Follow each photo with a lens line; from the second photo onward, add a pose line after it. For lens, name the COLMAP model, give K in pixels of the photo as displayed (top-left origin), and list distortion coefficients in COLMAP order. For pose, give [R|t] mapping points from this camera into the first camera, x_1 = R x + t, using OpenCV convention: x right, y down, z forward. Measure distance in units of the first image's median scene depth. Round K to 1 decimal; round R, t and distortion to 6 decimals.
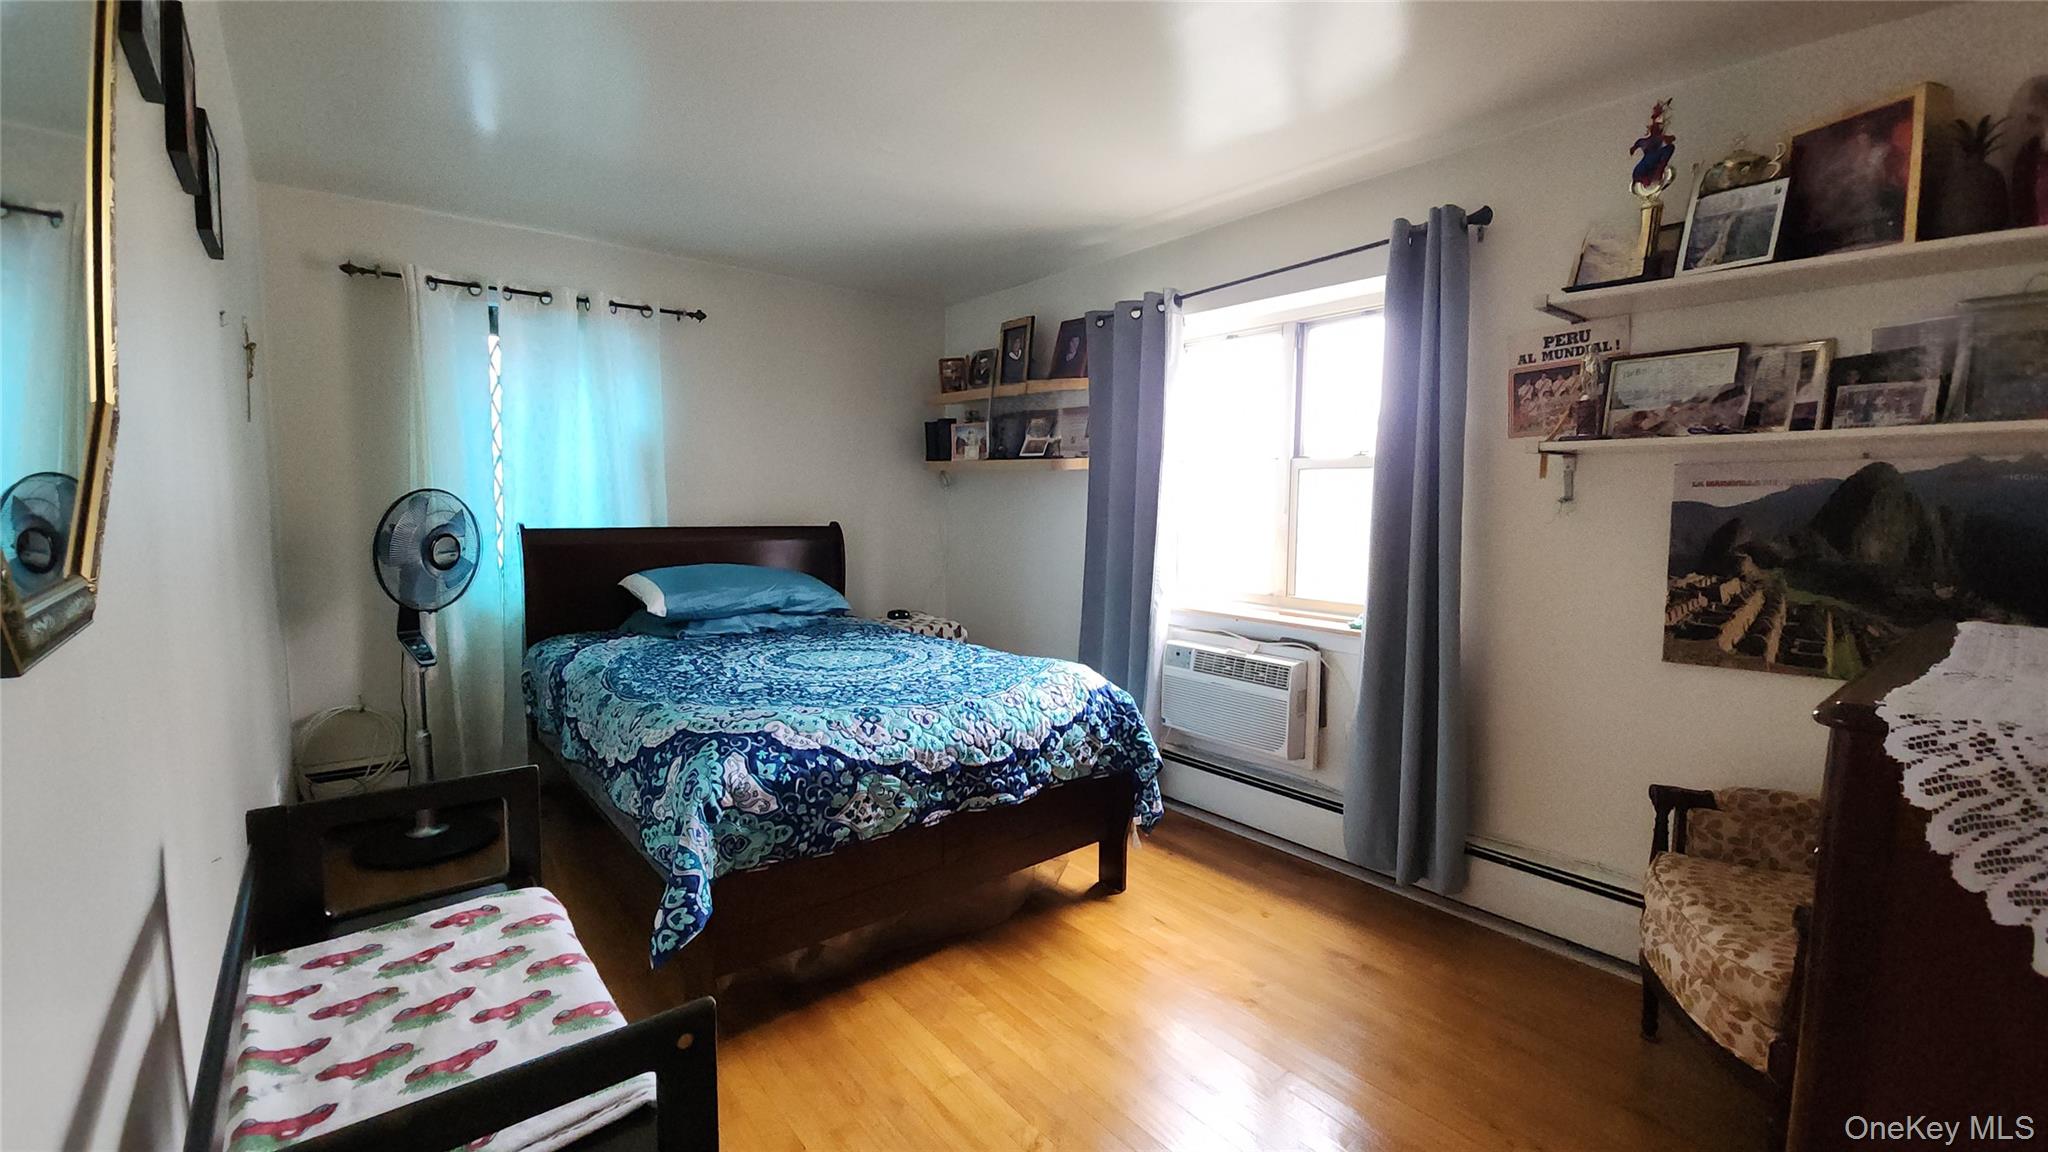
lens RADIAL K [[838.9, 0, 1020.1], [0, 838.9, 579.7], [0, 0, 1]] dist [0.008172, -0.006284]
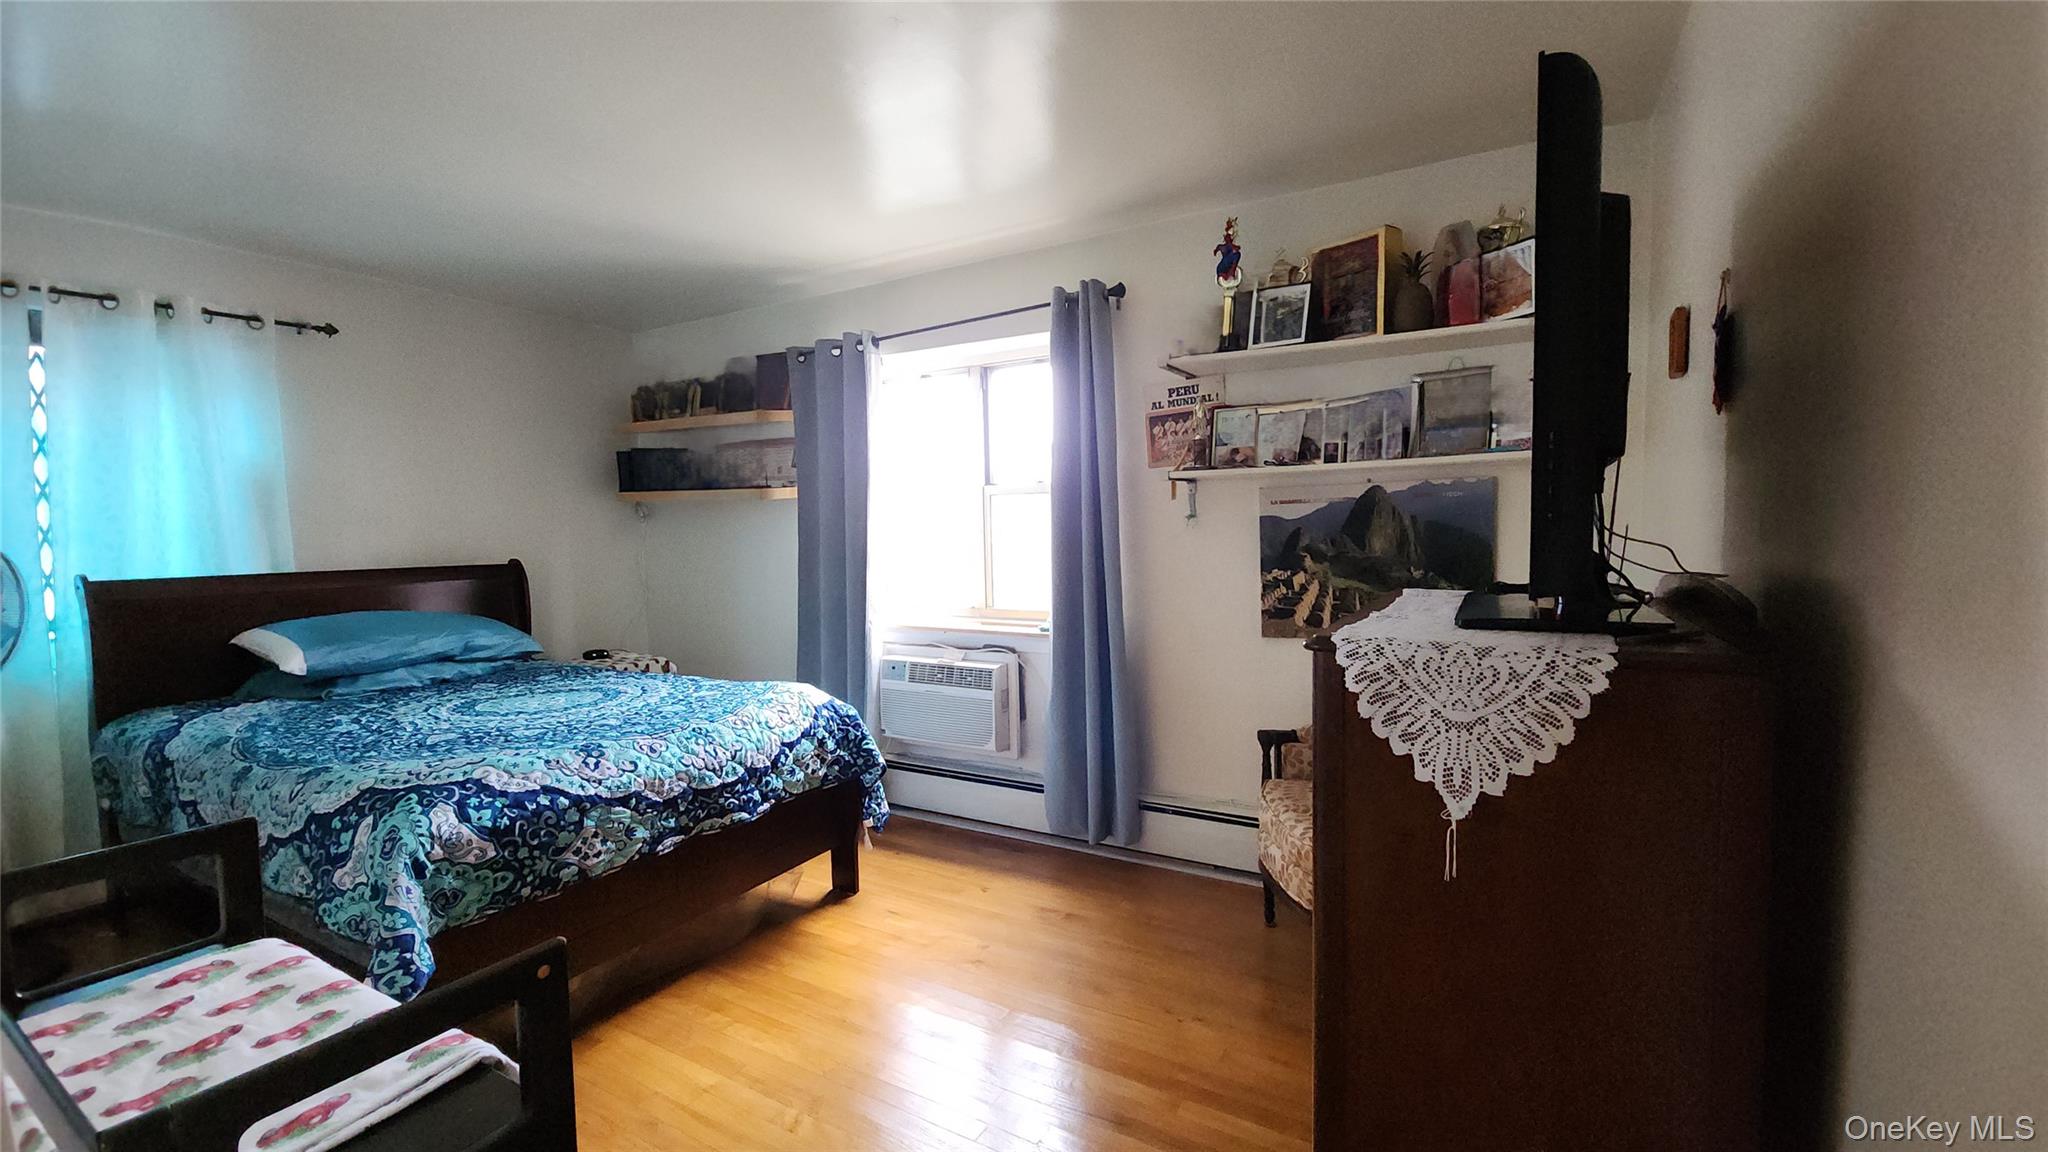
lens RADIAL K [[838.9, 0, 1021.1], [0, 838.9, 582.0], [0, 0, 1]] dist [0.008172, -0.006284]
pose [[0.937423, -0.049748, 0.344620, -0.033797], [0.059701, 0.998048, -0.018322, 0.011292], [-0.343036, 0.037749, 0.938563, -0.097802]]
